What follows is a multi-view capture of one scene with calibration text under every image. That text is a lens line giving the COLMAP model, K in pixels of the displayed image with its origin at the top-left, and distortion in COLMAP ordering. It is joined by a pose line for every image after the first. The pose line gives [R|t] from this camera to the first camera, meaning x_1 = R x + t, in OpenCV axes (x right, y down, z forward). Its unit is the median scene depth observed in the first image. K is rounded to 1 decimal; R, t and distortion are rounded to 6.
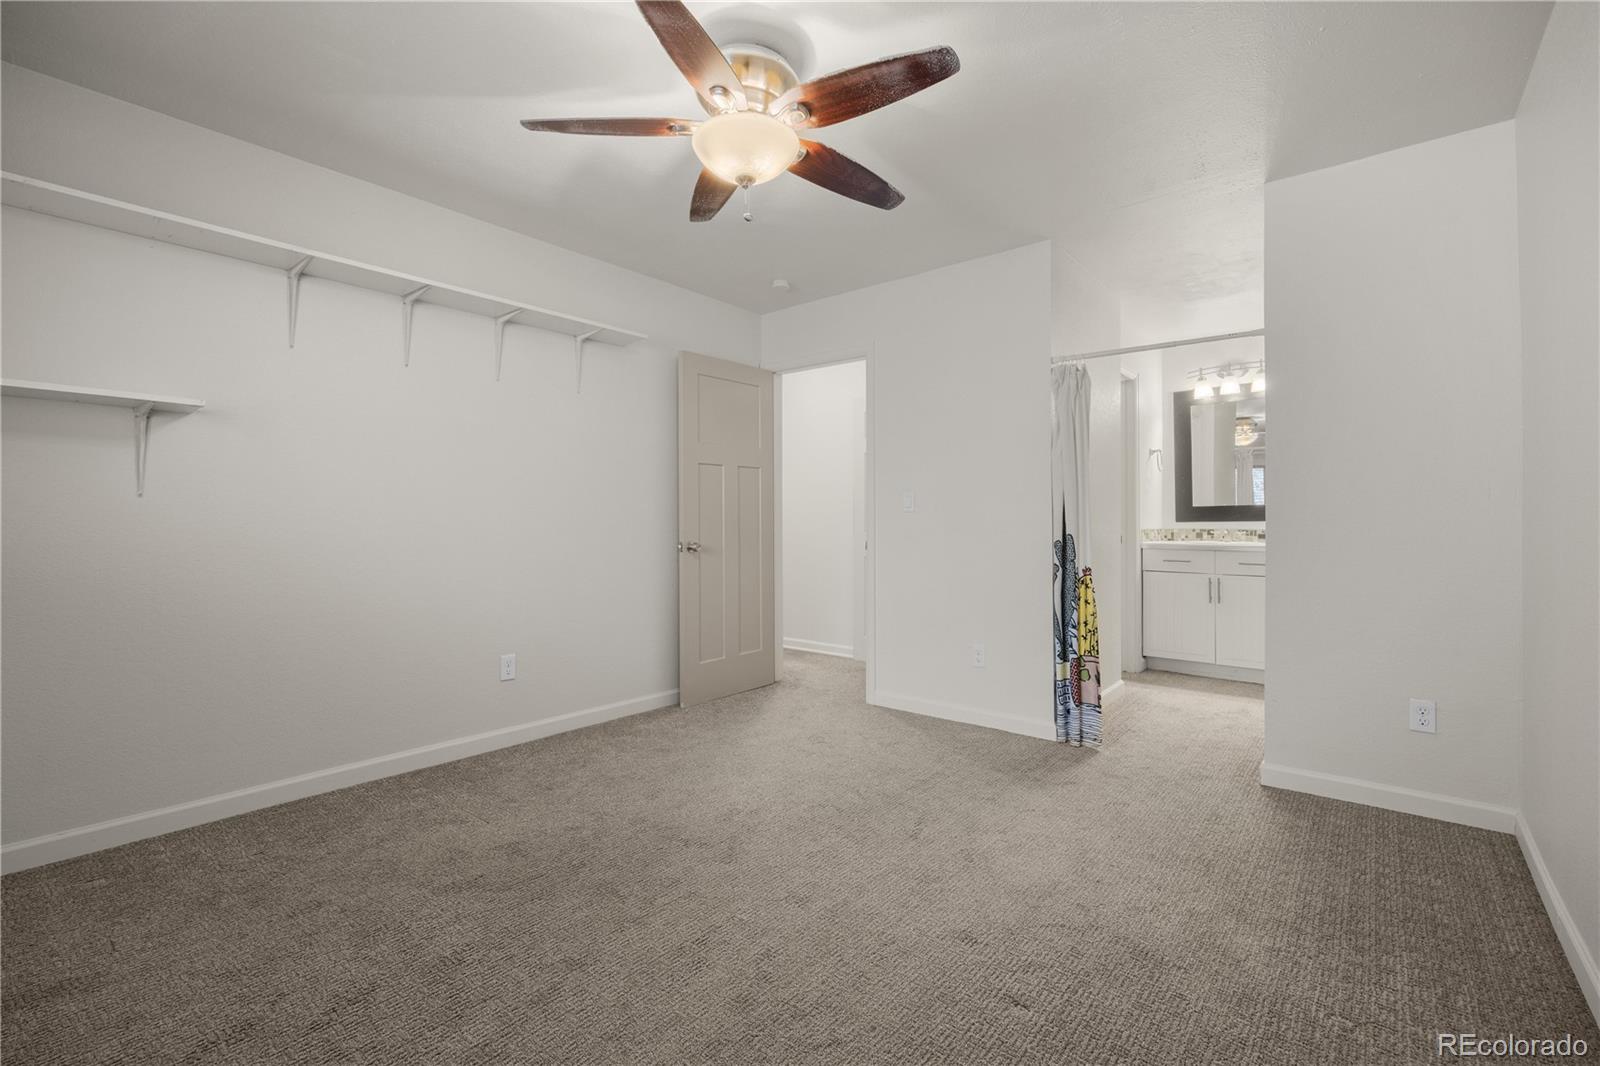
lens RADIAL K [[708.9, 0, 803.0], [0, 708.9, 529.3], [0, 0, 1]] dist [0.000911, 0.000579]
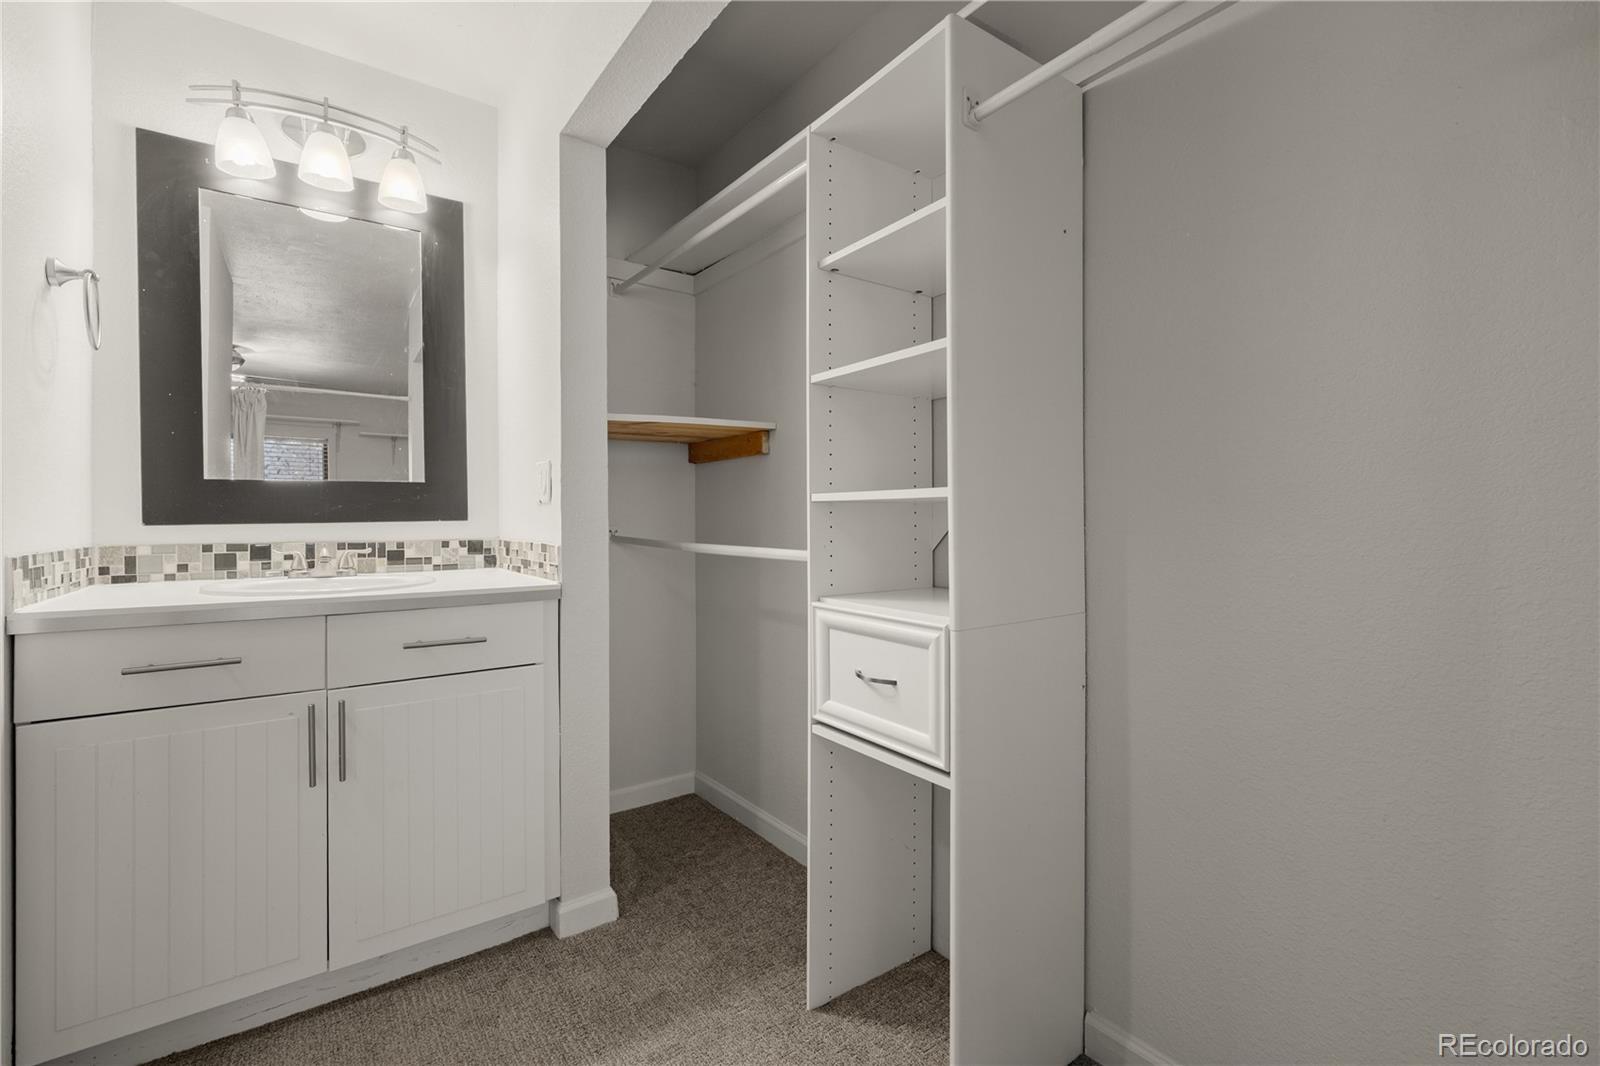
lens RADIAL K [[708.9, 0, 803.0], [0, 708.9, 529.3], [0, 0, 1]] dist [0.000911, 0.000579]
pose [[0.254367, -0.004303, 0.967098, 0.290311], [0.002523, 0.999990, 0.003786, -0.008968], [-0.967105, 0.001477, 0.254375, 0.632010]]
